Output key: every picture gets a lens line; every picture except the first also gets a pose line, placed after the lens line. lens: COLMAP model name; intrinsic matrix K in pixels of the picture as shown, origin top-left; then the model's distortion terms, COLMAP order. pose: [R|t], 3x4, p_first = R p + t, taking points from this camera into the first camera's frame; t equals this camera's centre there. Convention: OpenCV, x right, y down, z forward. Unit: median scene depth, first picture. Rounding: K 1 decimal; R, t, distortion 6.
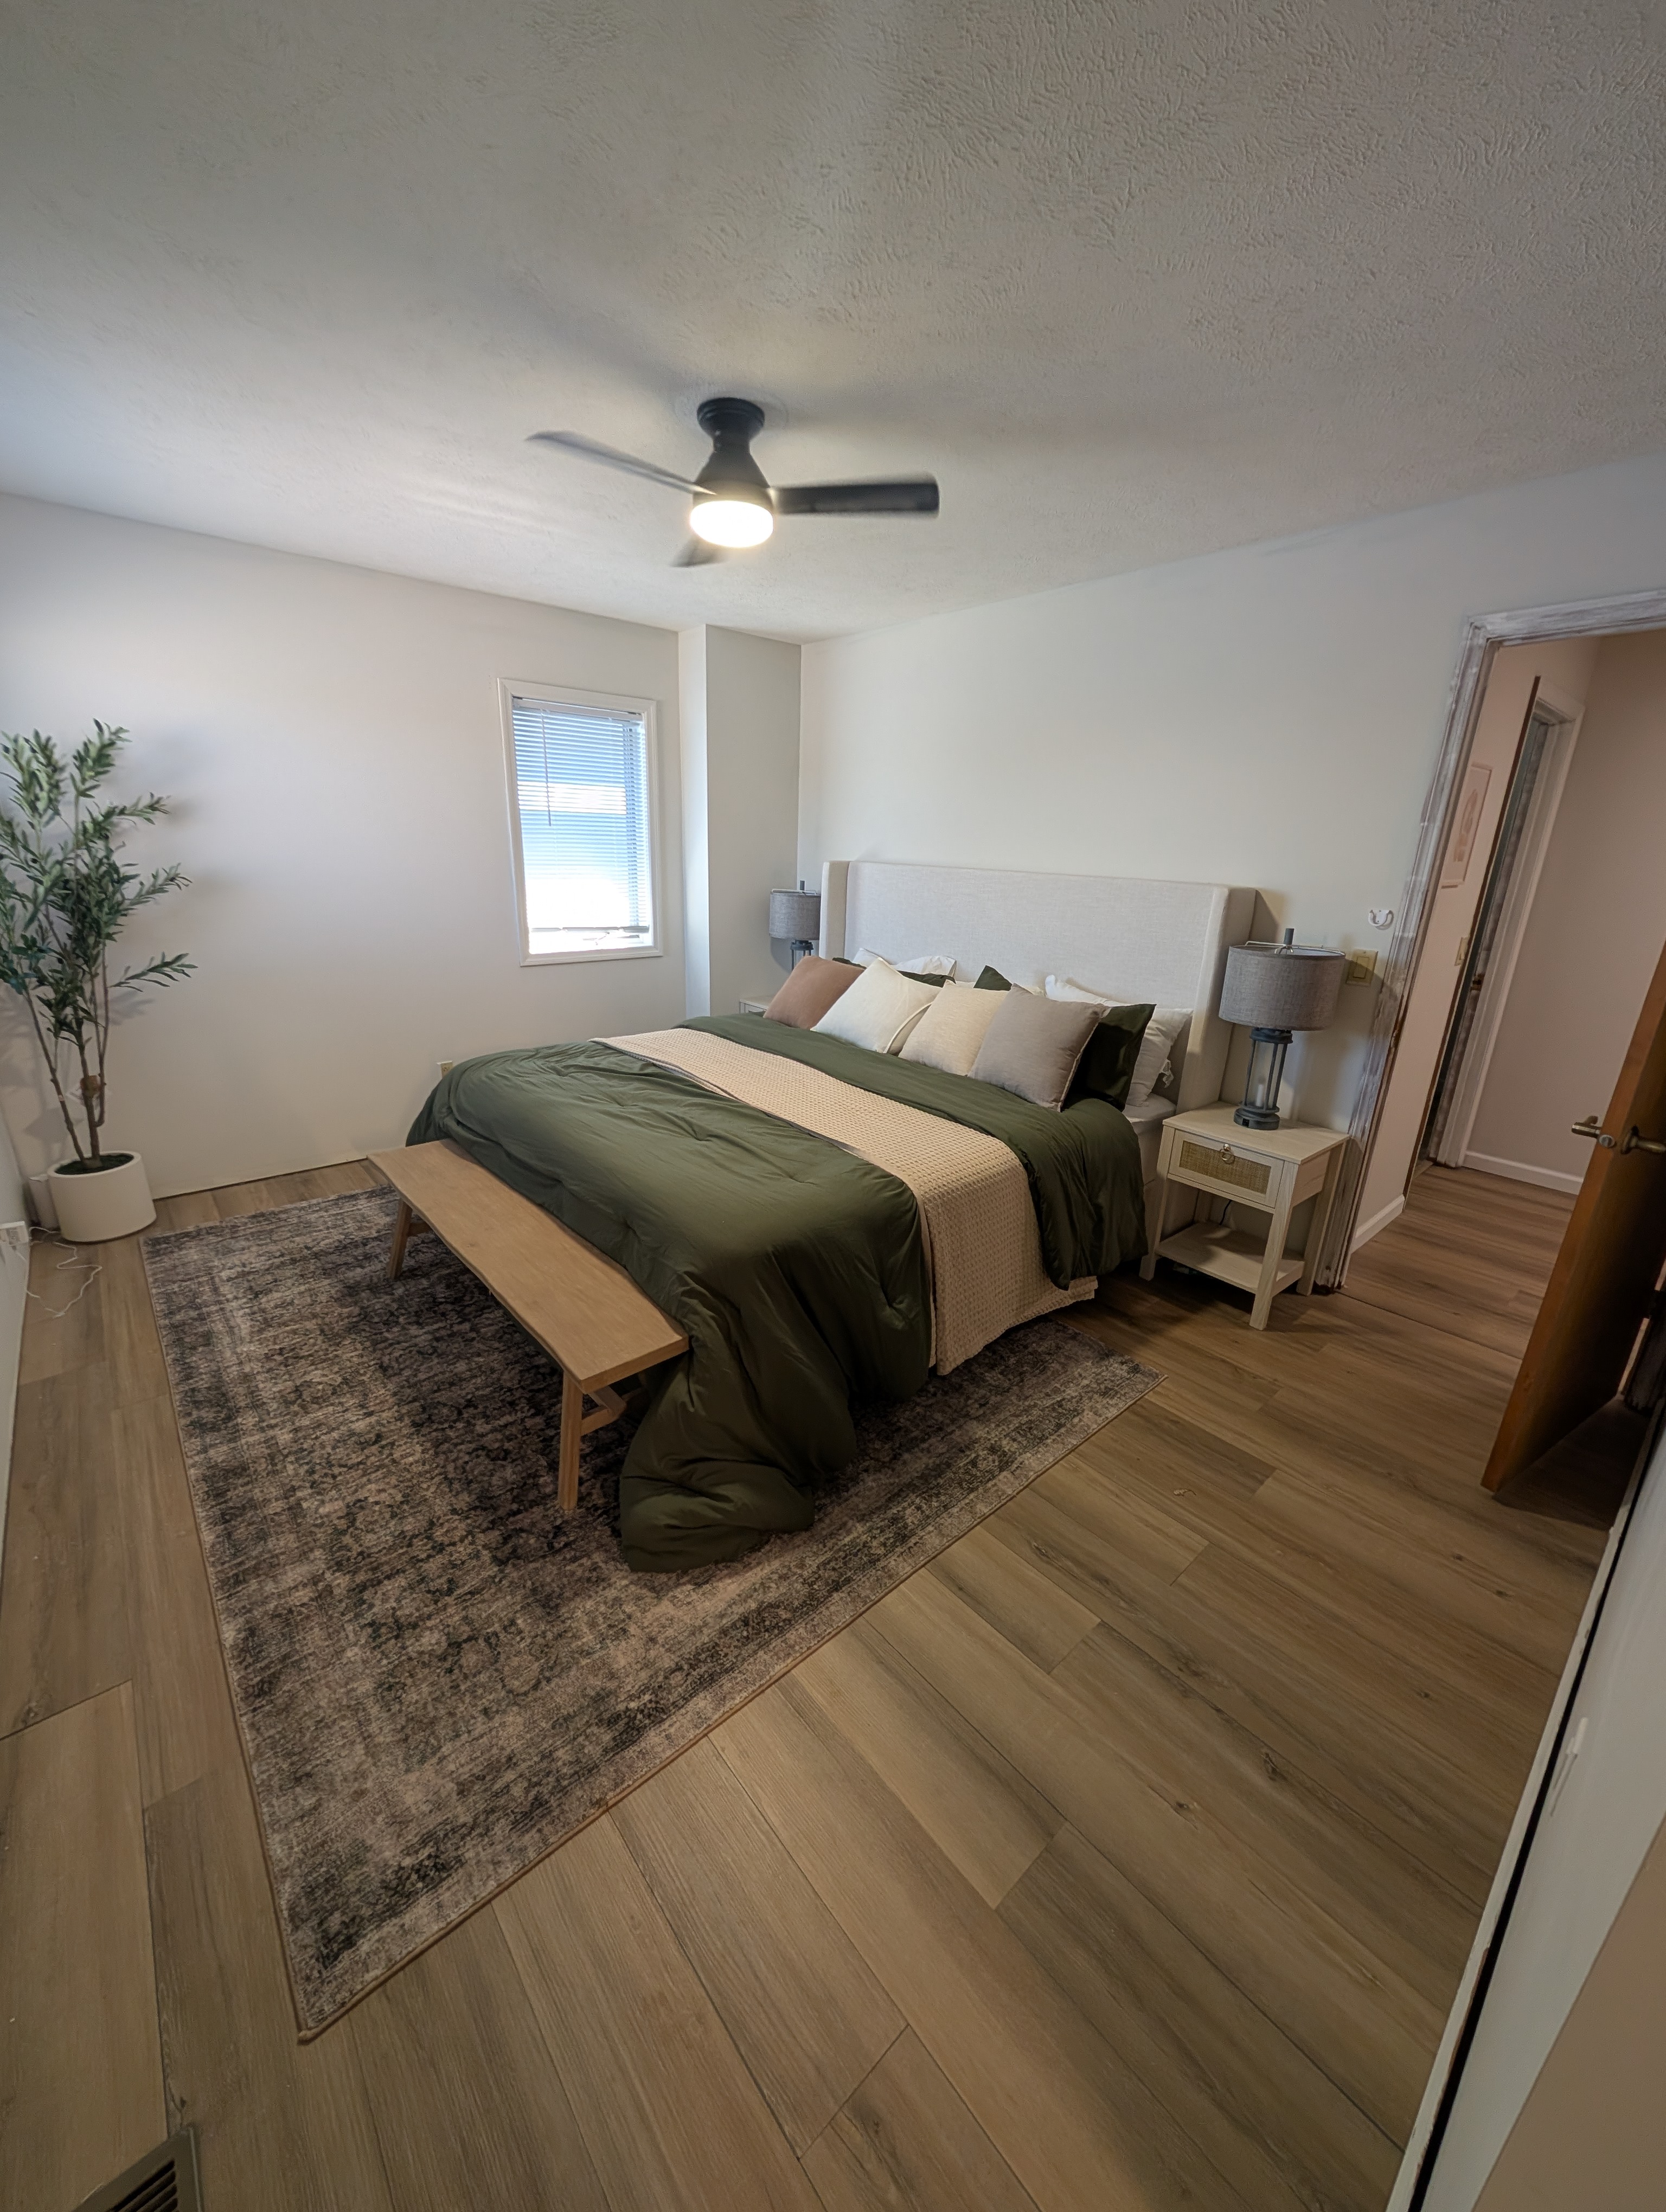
lens RADIAL K [[833.4, 0, 823.8], [0, 833.4, 1107.6], [0, 0, 1]] dist [-0.000820, 0.000844]
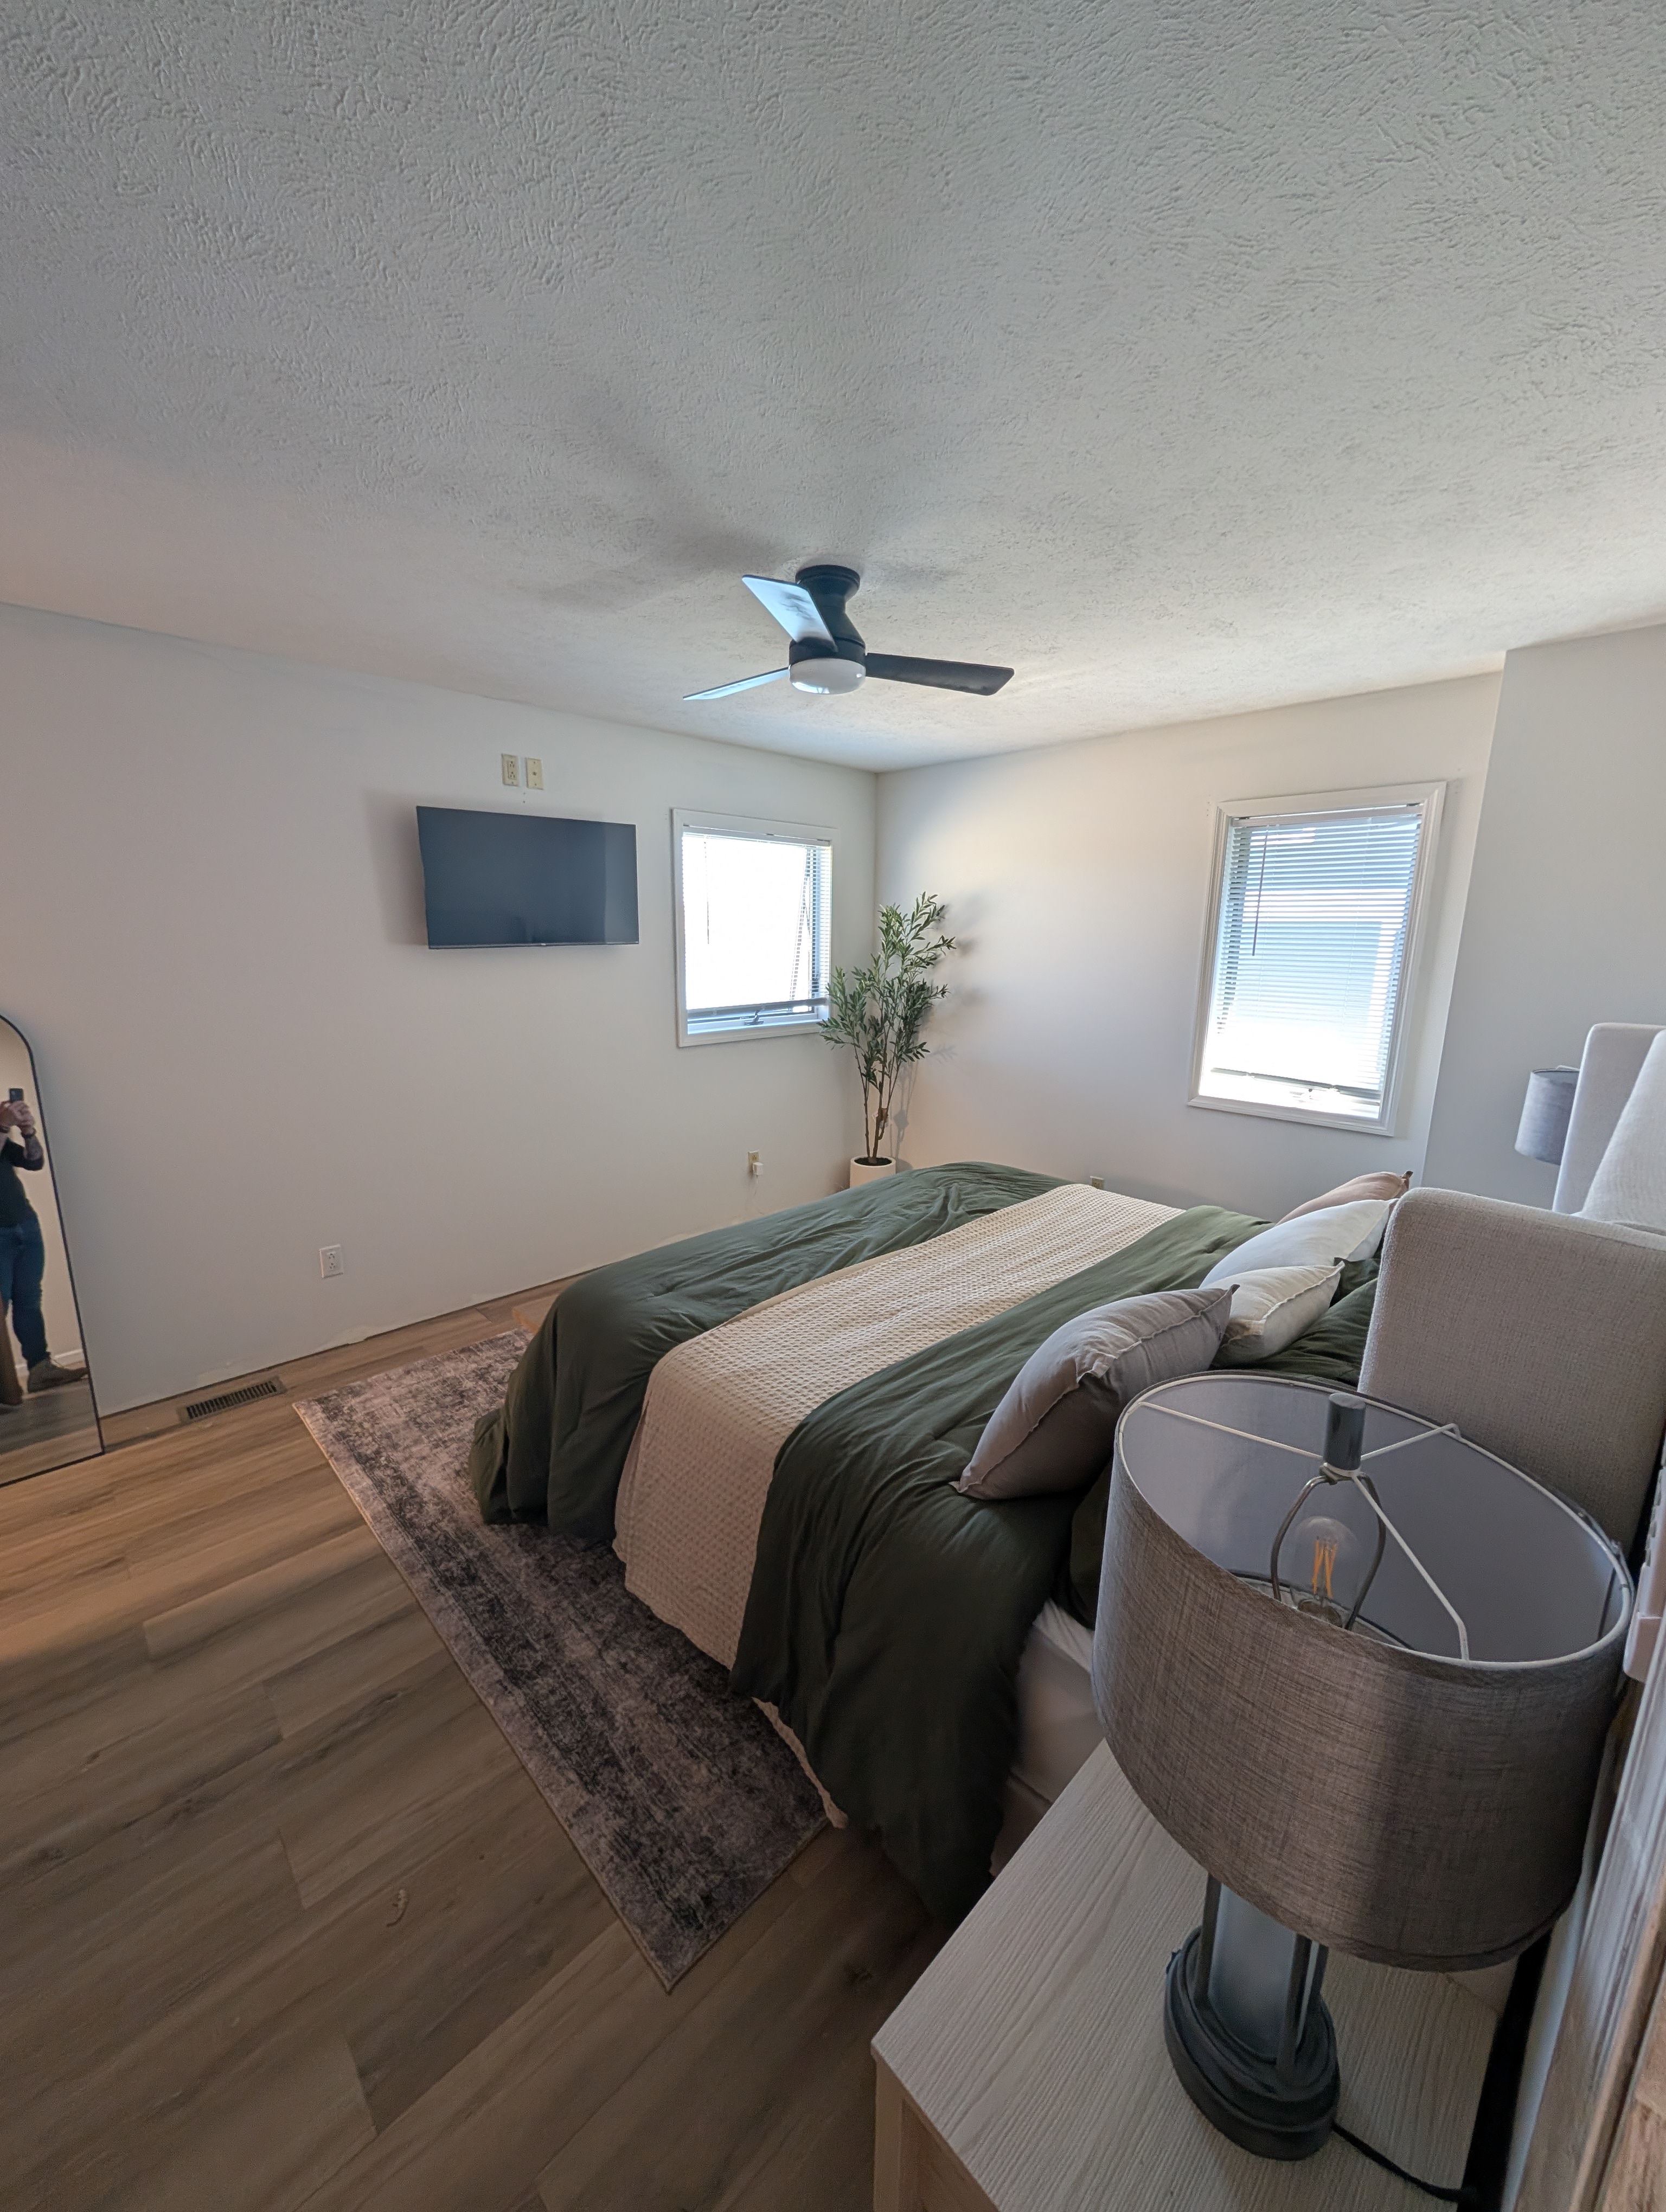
lens RADIAL K [[833.4, 0, 822.0], [0, 833.4, 1104.3], [0, 0, 1]] dist [-0.000820, 0.000844]
pose [[0.064413, 0.177245, -0.982057, 0.880207], [-0.312935, 0.938050, 0.148777, -0.320361], [0.947588, 0.297737, 0.115889, 0.918818]]
